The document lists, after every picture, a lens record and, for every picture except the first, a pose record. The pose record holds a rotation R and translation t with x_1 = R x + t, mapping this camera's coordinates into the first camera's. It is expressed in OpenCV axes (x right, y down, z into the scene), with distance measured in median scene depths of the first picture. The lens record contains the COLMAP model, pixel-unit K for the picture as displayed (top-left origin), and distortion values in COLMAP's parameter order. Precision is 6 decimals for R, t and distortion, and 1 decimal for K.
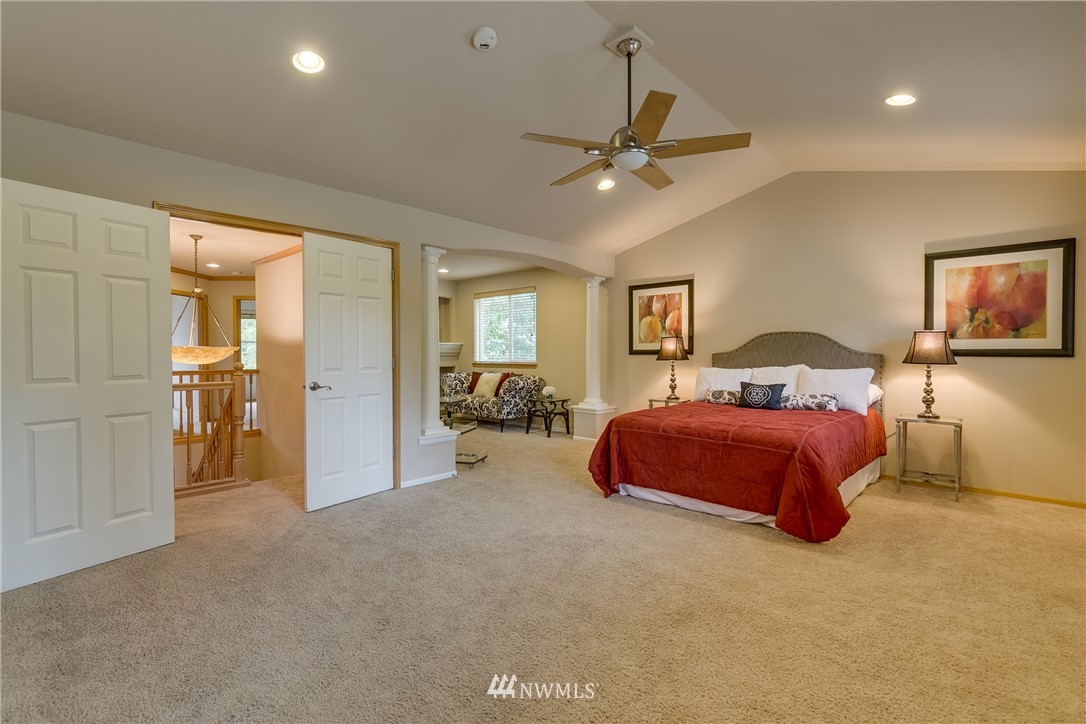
lens RADIAL K [[495.6, 0, 550.8], [0, 495.6, 351.6], [0, 0, 1]] dist [0.003865, 0.002358]
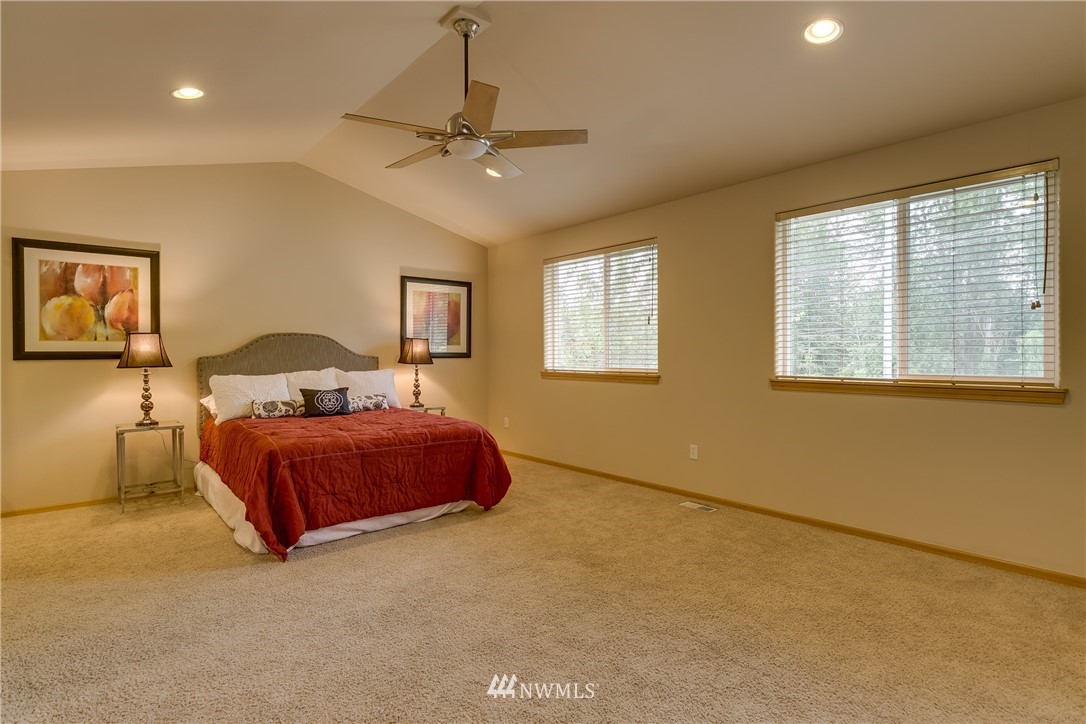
lens RADIAL K [[547.7, 0, 537.1], [0, 547.7, 358.3], [0, 0, 1]] dist [-0.005293, -0.000256]
pose [[0.125604, -0.008011, 0.992048, -0.444888], [0.000250, 0.999968, 0.008044, -0.000897], [-0.992080, -0.000762, 0.125602, 0.393343]]
